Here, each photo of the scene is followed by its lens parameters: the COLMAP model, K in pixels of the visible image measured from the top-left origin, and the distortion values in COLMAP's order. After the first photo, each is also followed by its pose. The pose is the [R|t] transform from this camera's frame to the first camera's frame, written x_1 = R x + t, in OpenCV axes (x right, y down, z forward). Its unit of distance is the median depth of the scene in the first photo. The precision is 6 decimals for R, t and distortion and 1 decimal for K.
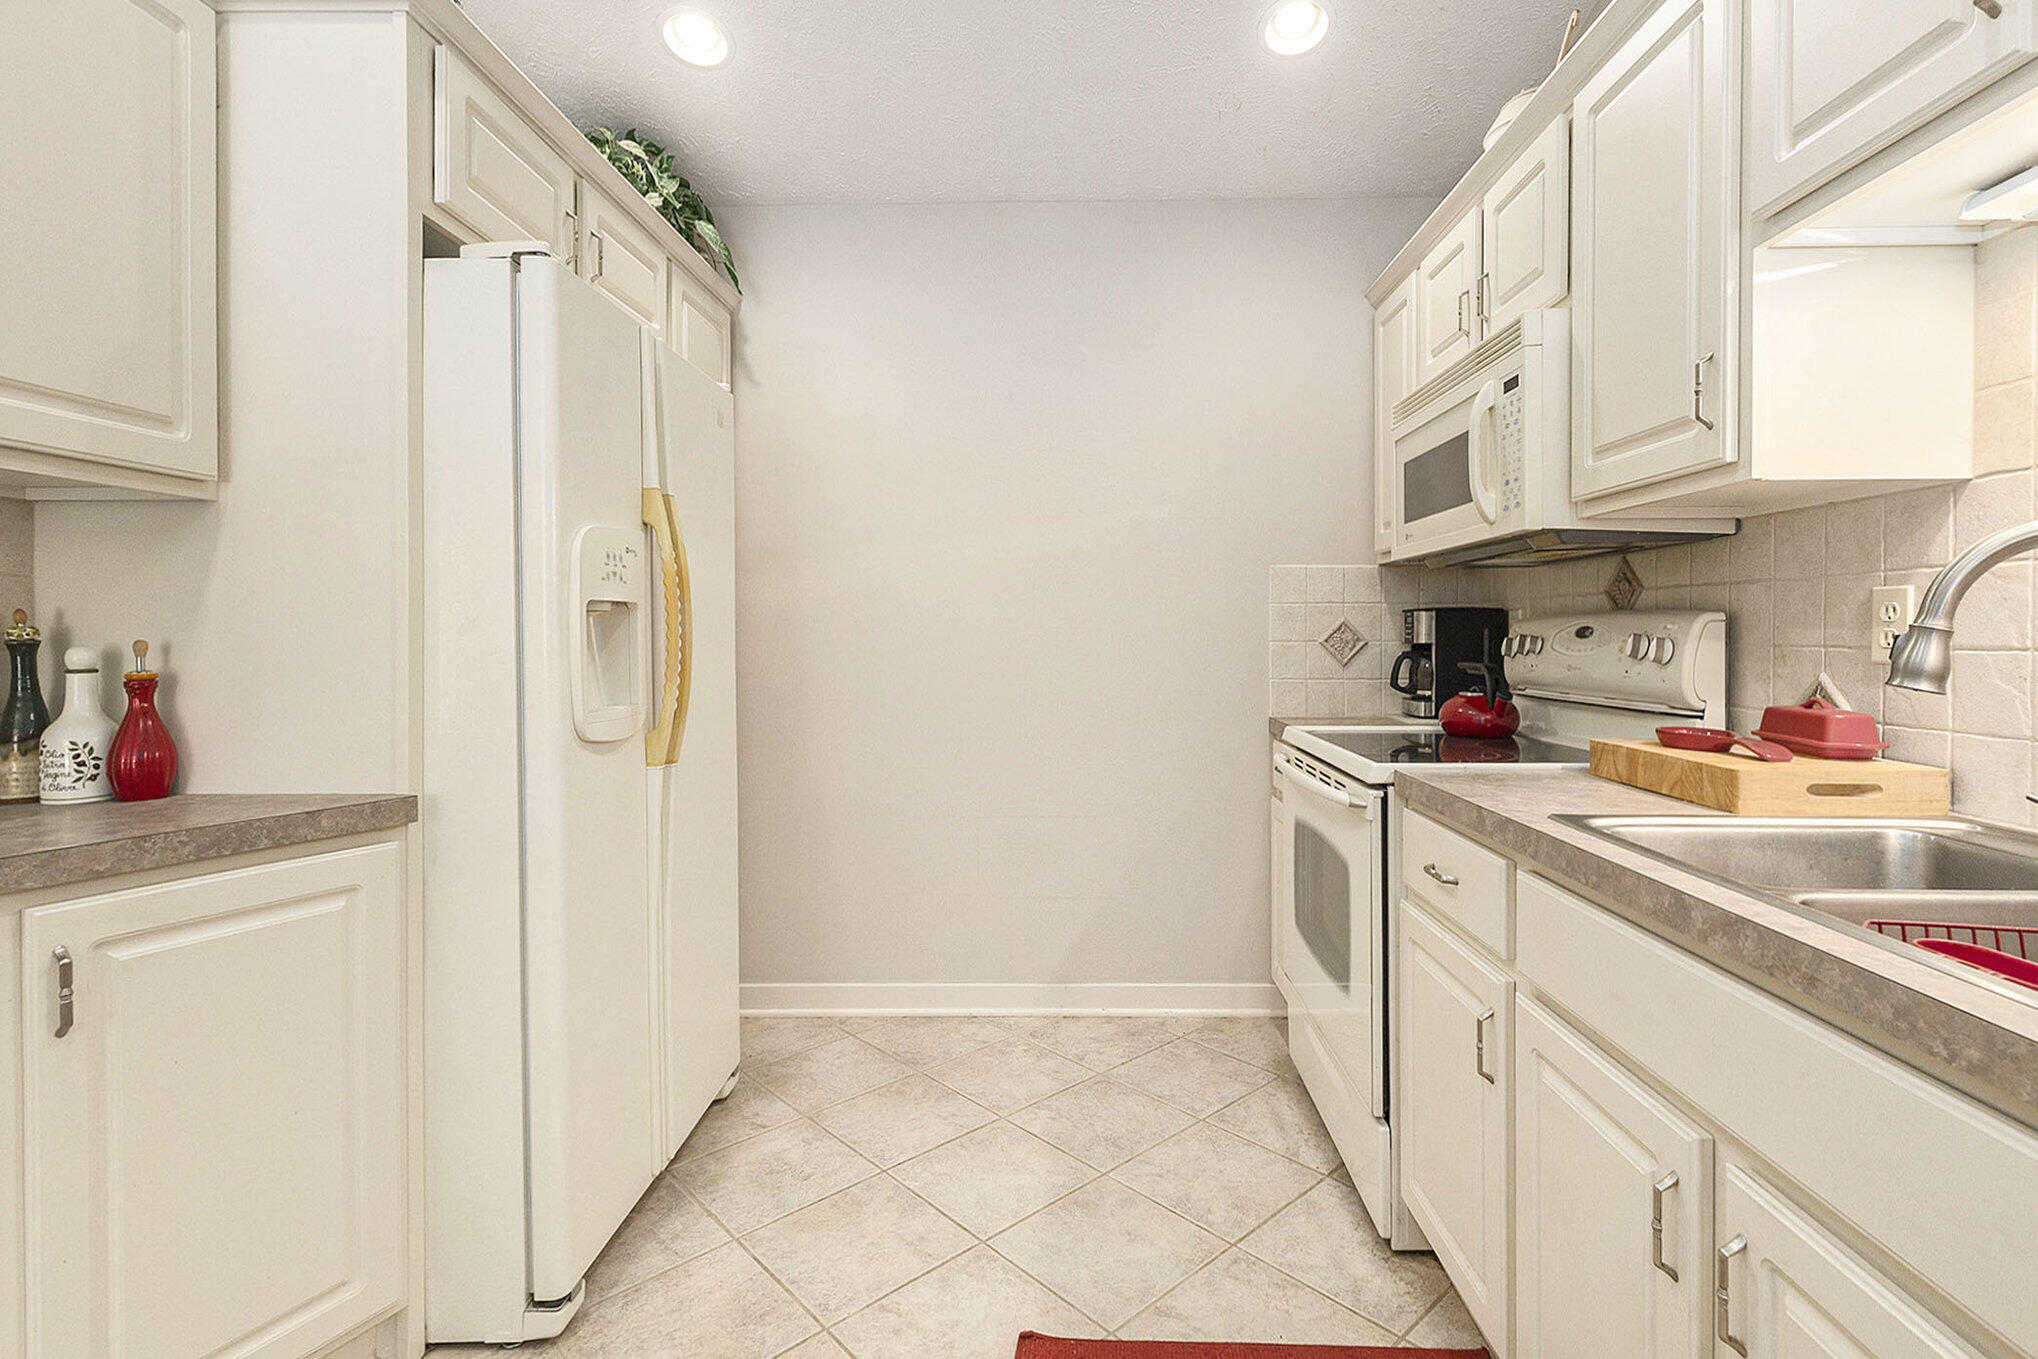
lens RADIAL K [[1006.4, 0, 1061.2], [0, 1006.4, 642.2], [0, 0, 1]] dist [-0.000249, 0.000087]
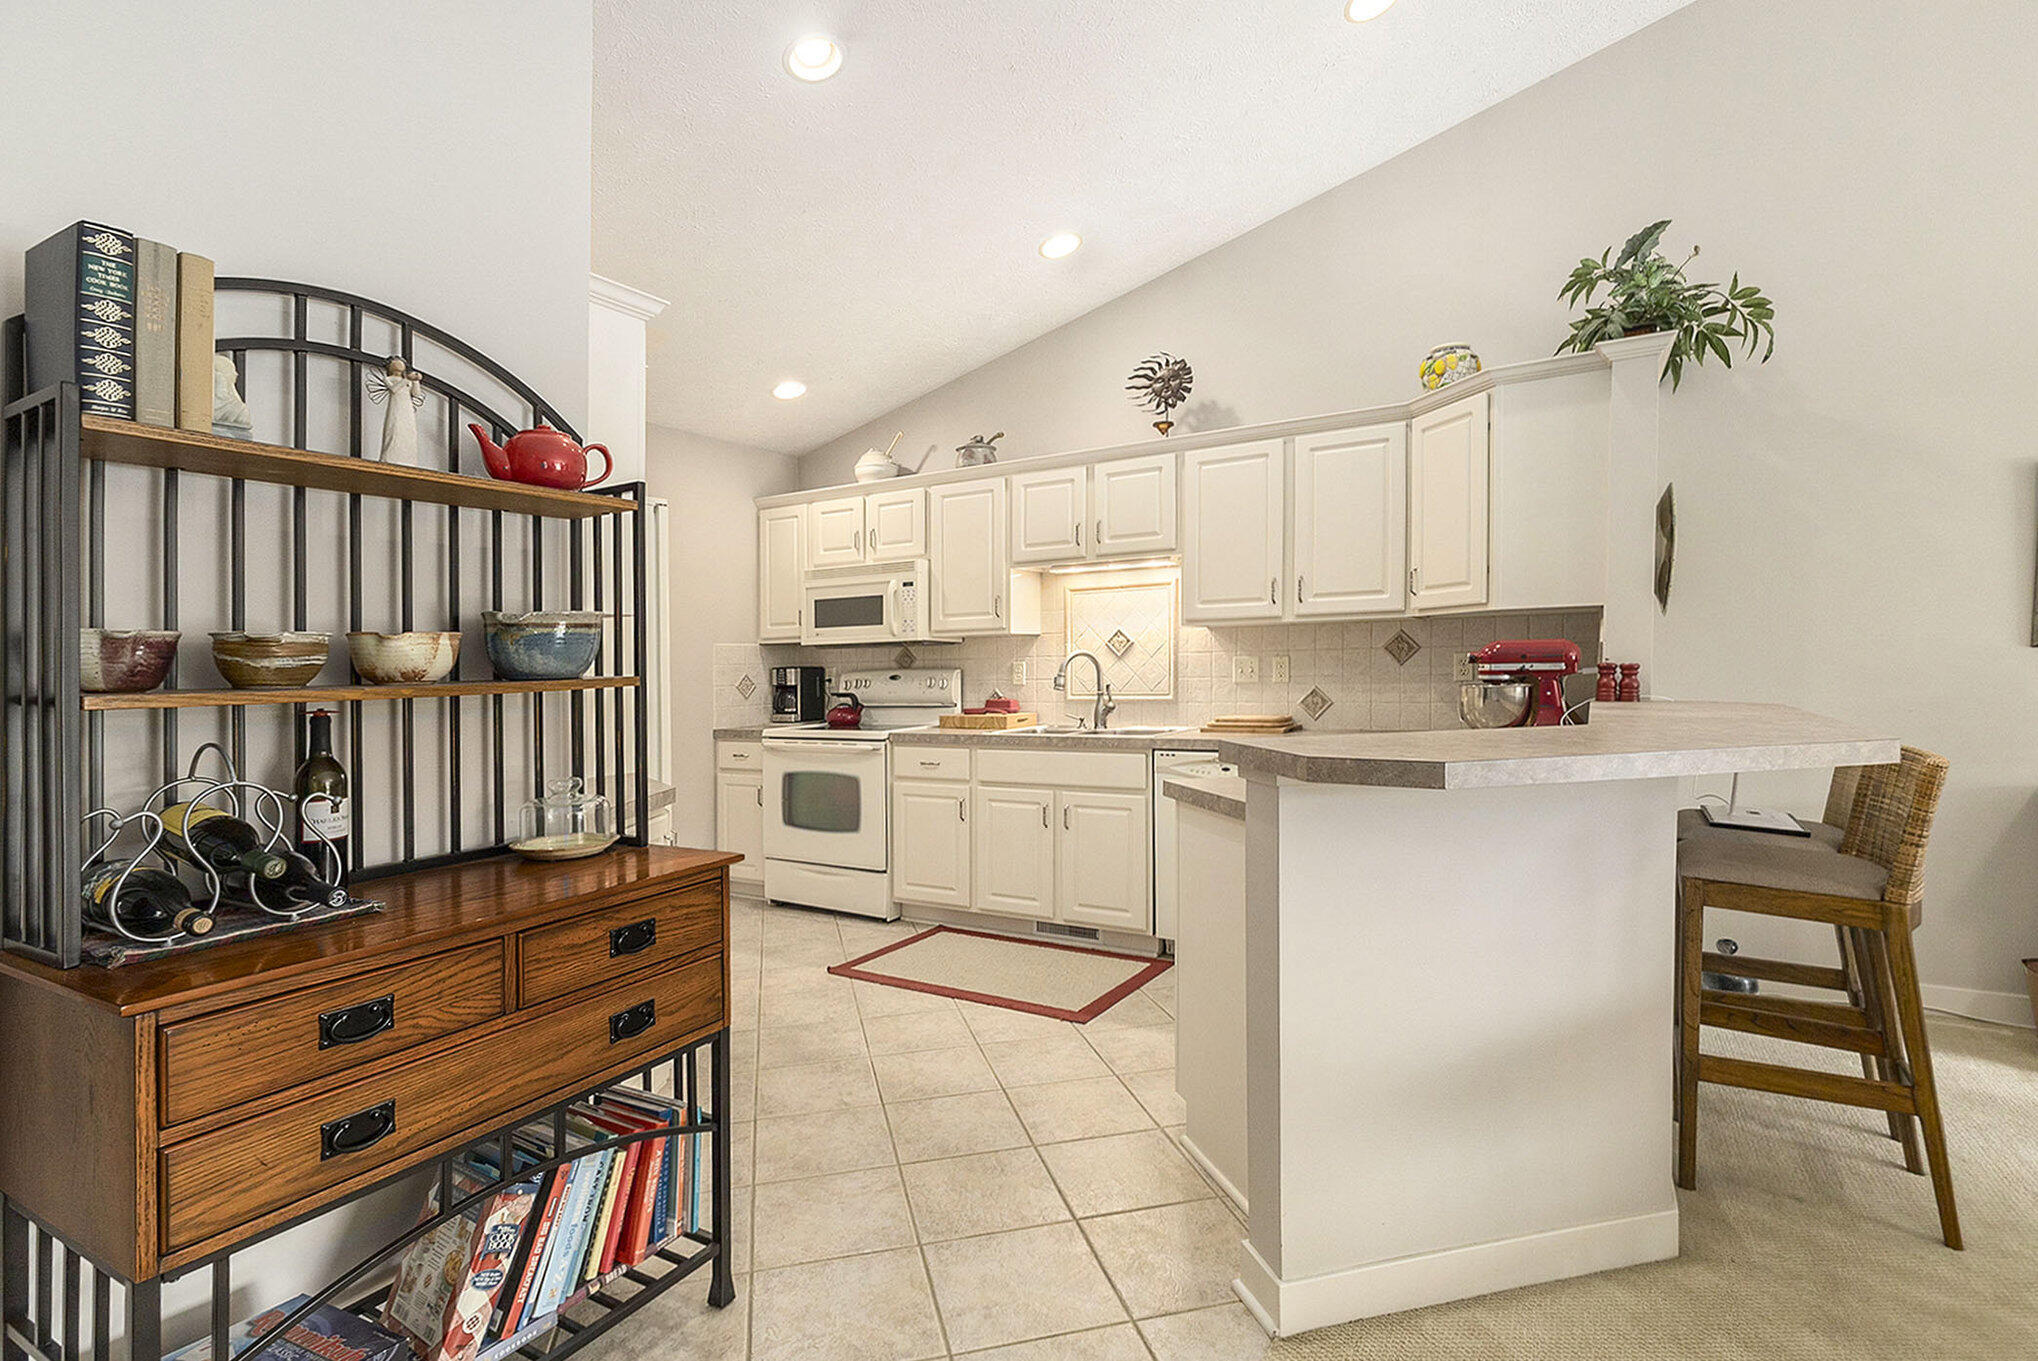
lens RADIAL K [[954.3, 0, 1019.1], [0, 954.3, 689.0], [0, 0, 1]] dist [-0.000401, -0.000063]
pose [[0.502709, -0.032685, 0.863838, -1.453031], [0.029473, 0.999352, 0.020661, -0.023223], [-0.863953, 0.015073, 0.503346, -0.464716]]
